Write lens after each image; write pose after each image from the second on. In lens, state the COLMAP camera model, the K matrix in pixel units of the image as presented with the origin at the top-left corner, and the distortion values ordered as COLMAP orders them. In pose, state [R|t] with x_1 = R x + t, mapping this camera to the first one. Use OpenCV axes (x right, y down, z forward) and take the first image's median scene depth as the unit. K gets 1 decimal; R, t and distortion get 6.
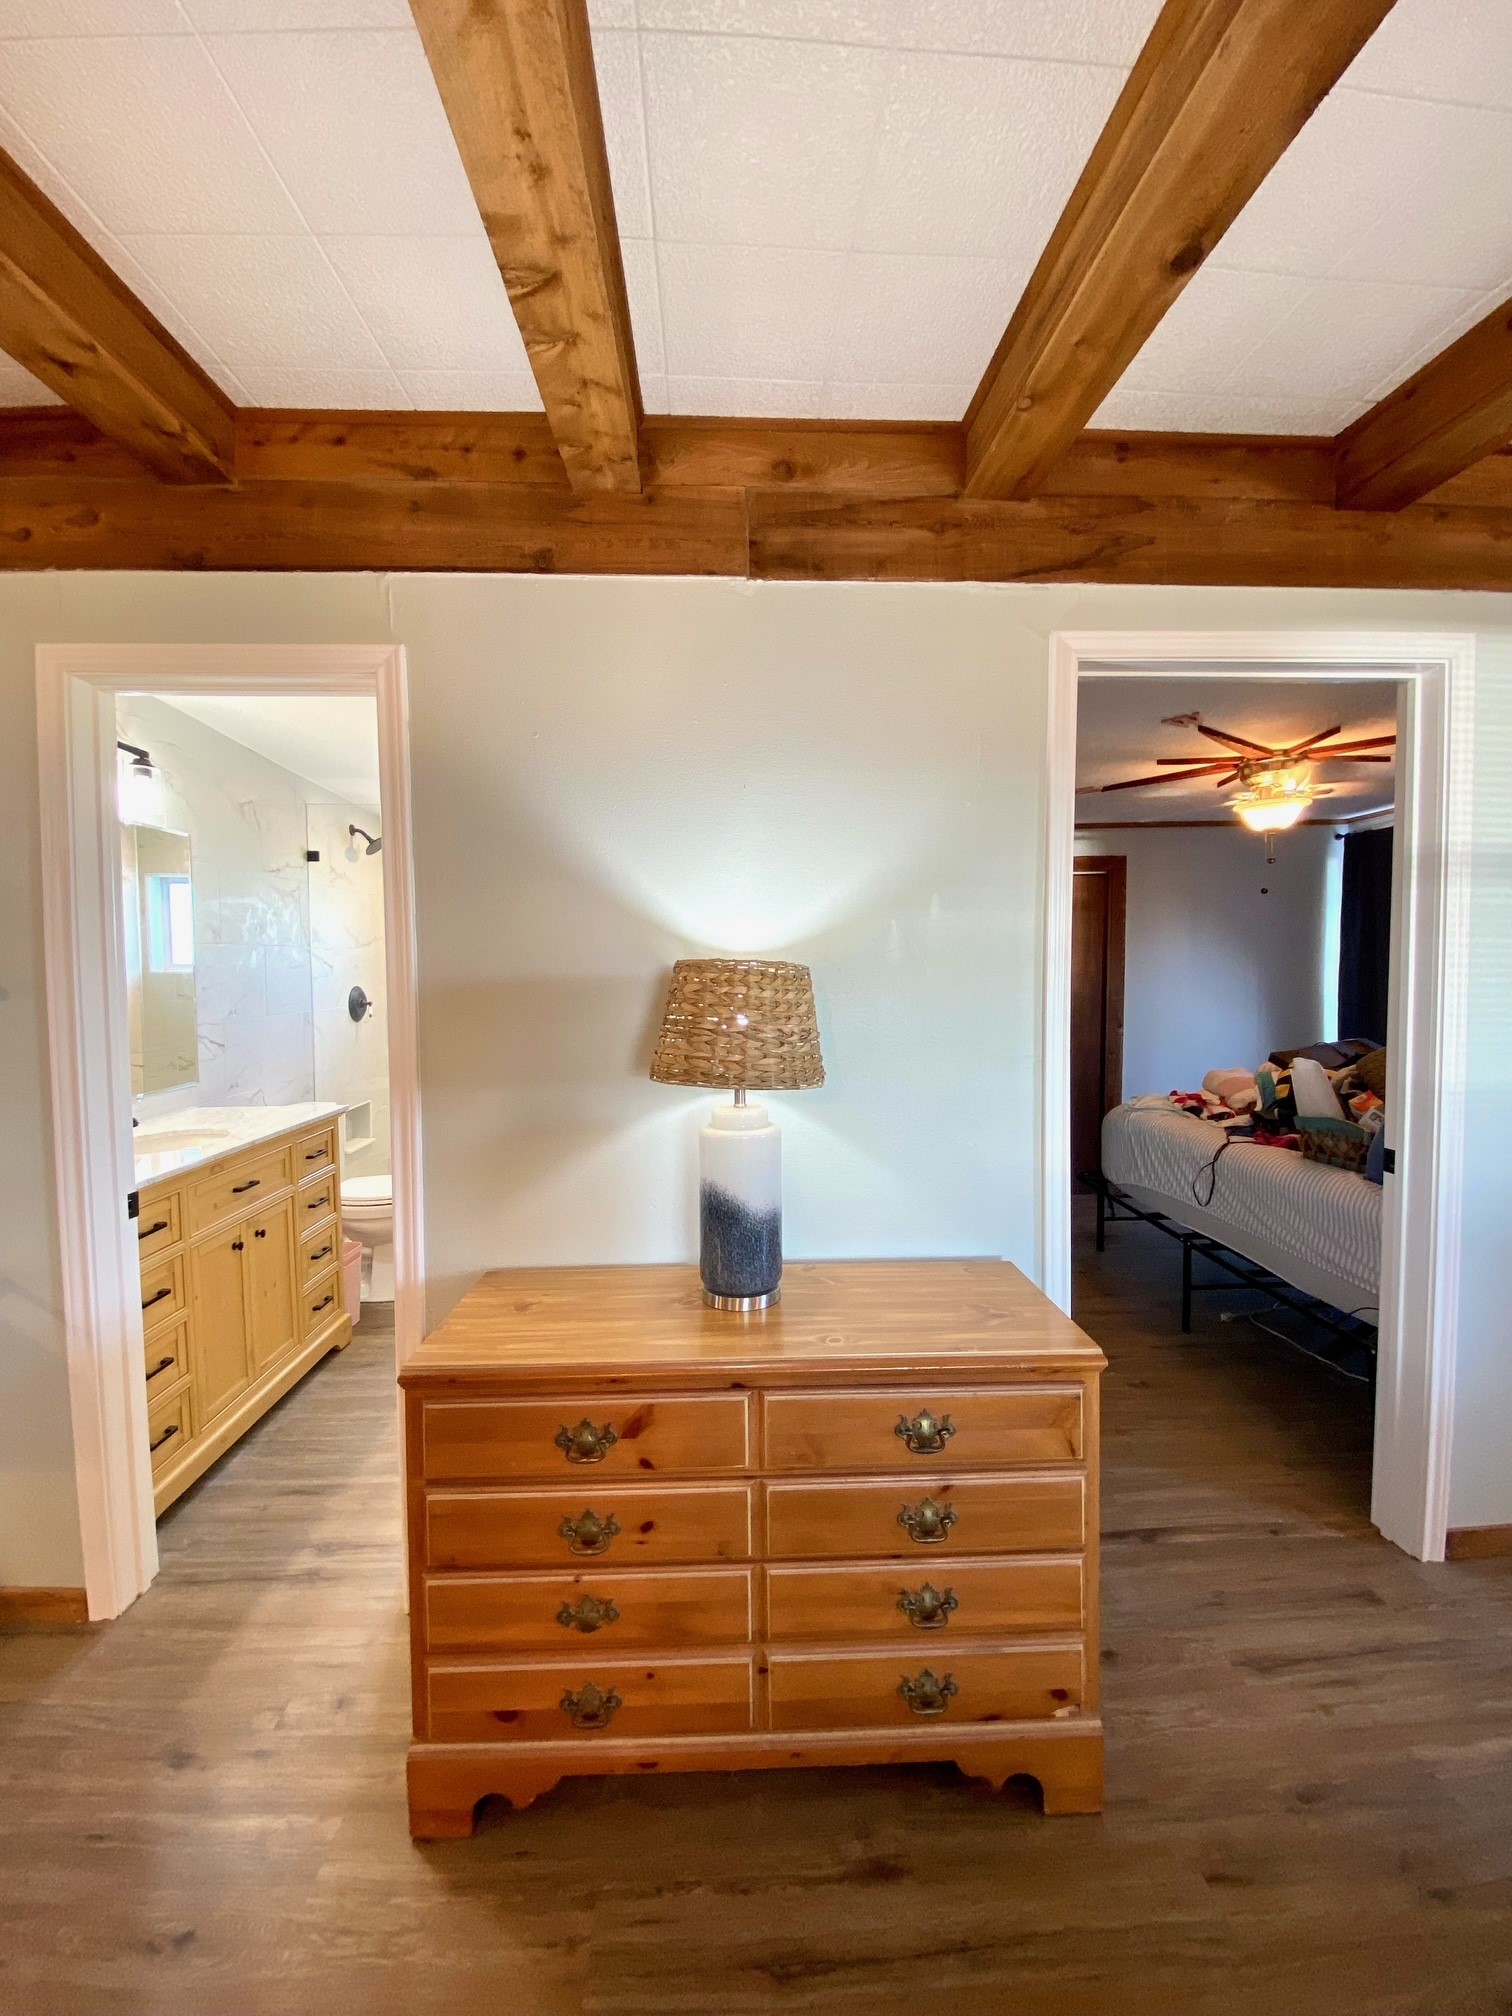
lens RADIAL K [[822.7, 0, 757.9], [0, 822.7, 1010.9], [0, 0, 1]] dist [-0.006283, -0.000906]
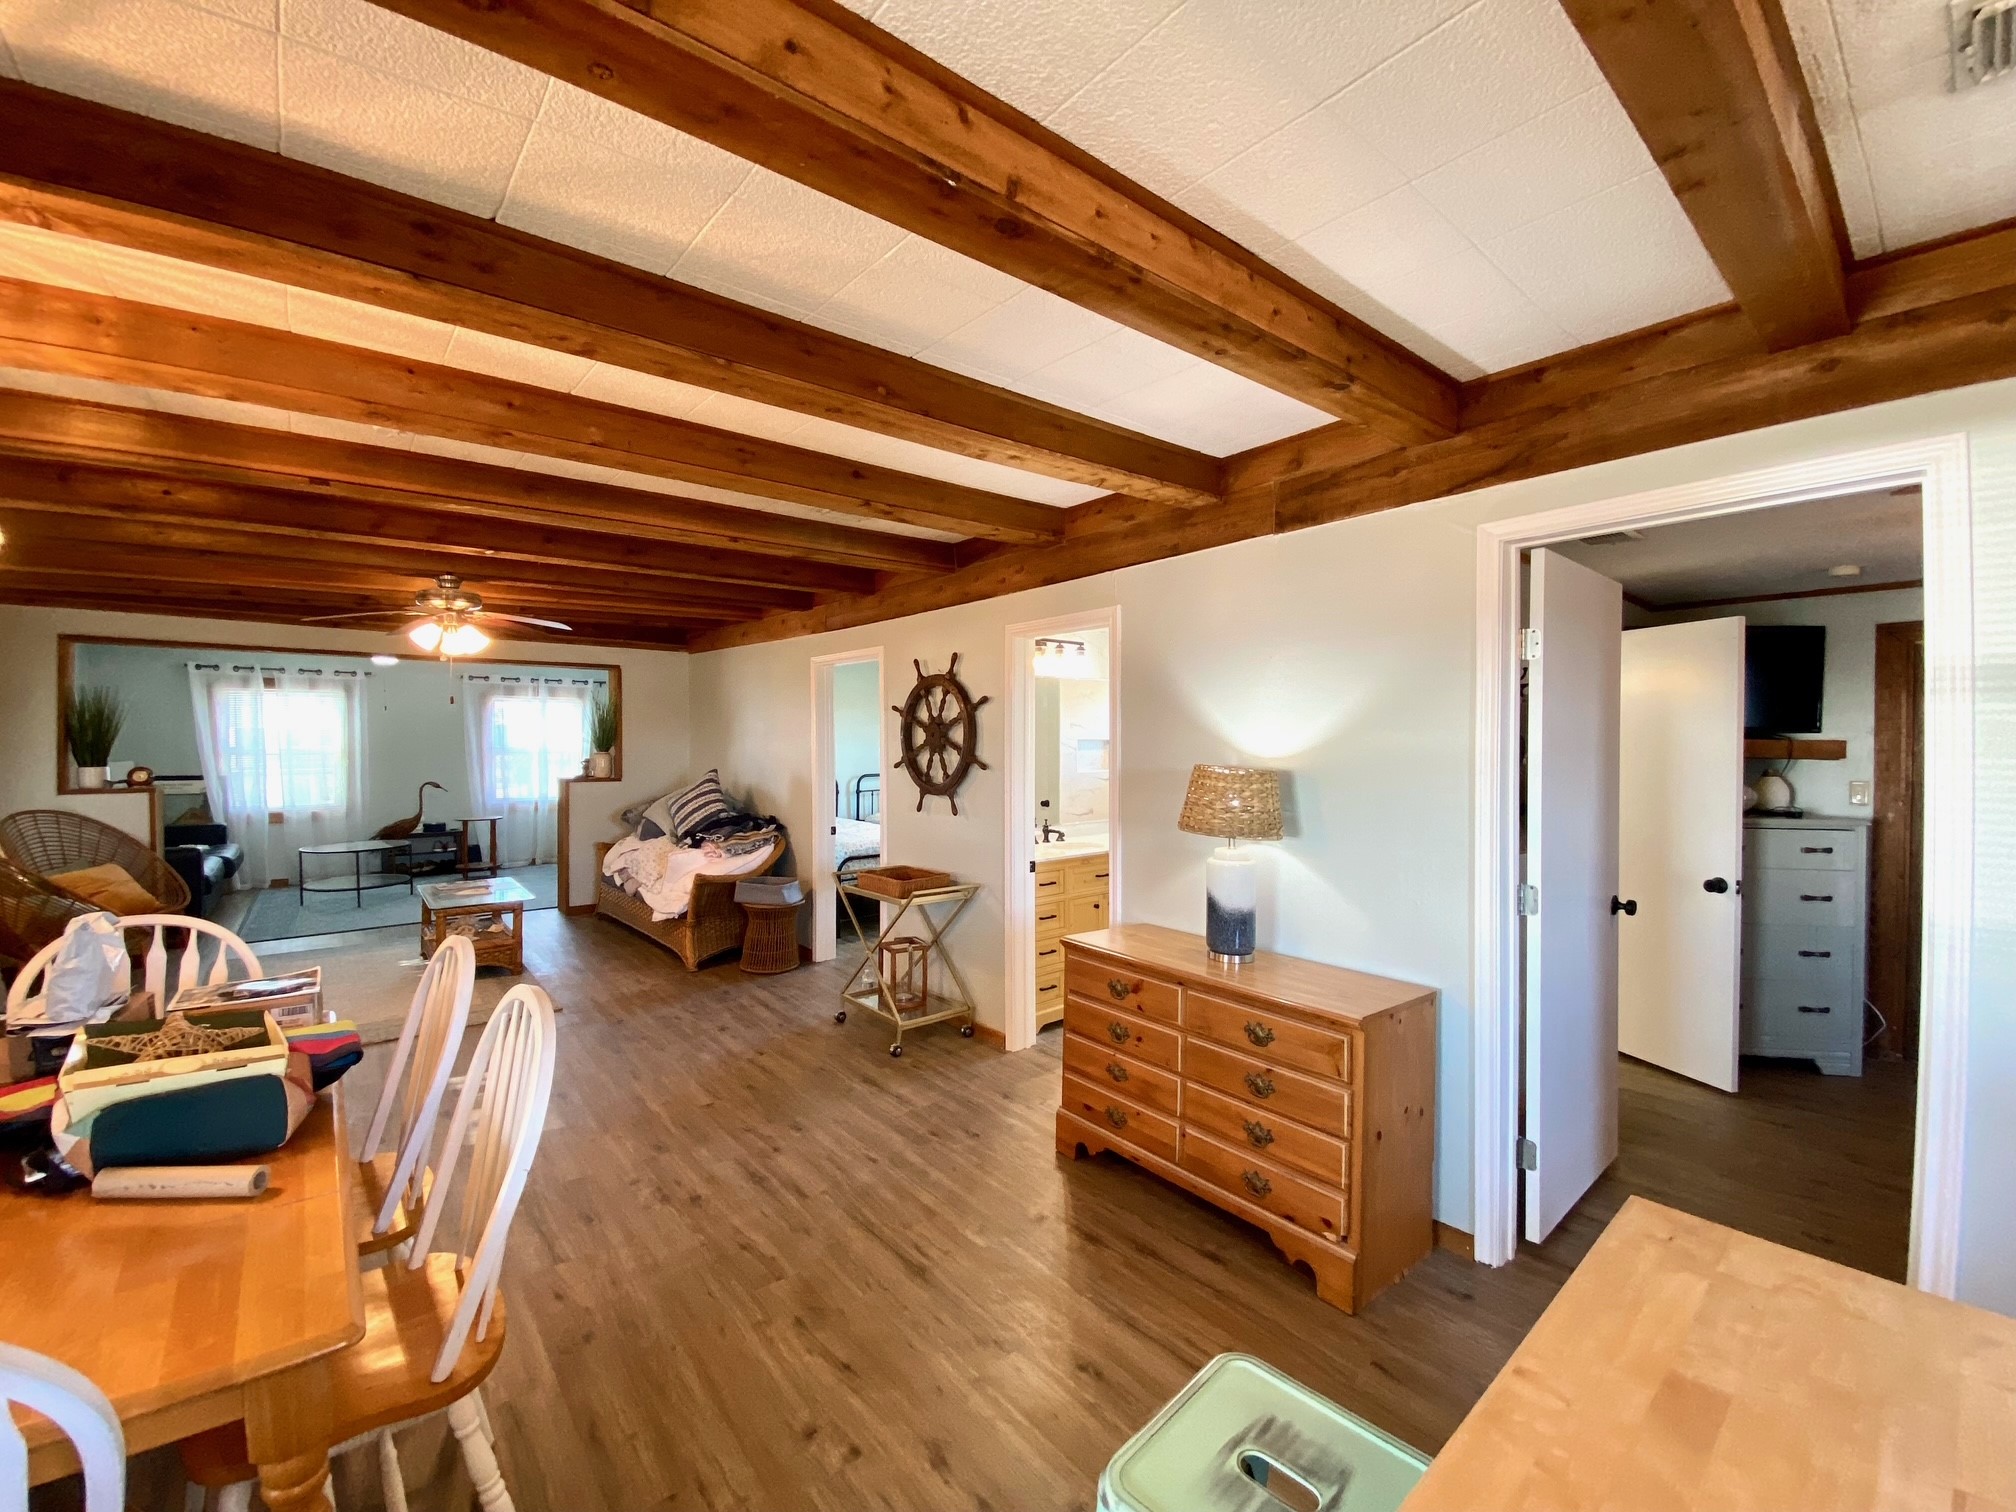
lens RADIAL K [[822.7, 0, 1009.0], [0, 822.7, 748.9], [0, 0, 1]] dist [-0.006283, -0.000906]
pose [[0.605092, 0.013499, -0.796041, 1.103331], [-0.046704, 0.998736, -0.018565, -0.039450], [0.794784, 0.048412, 0.604958, -0.462245]]
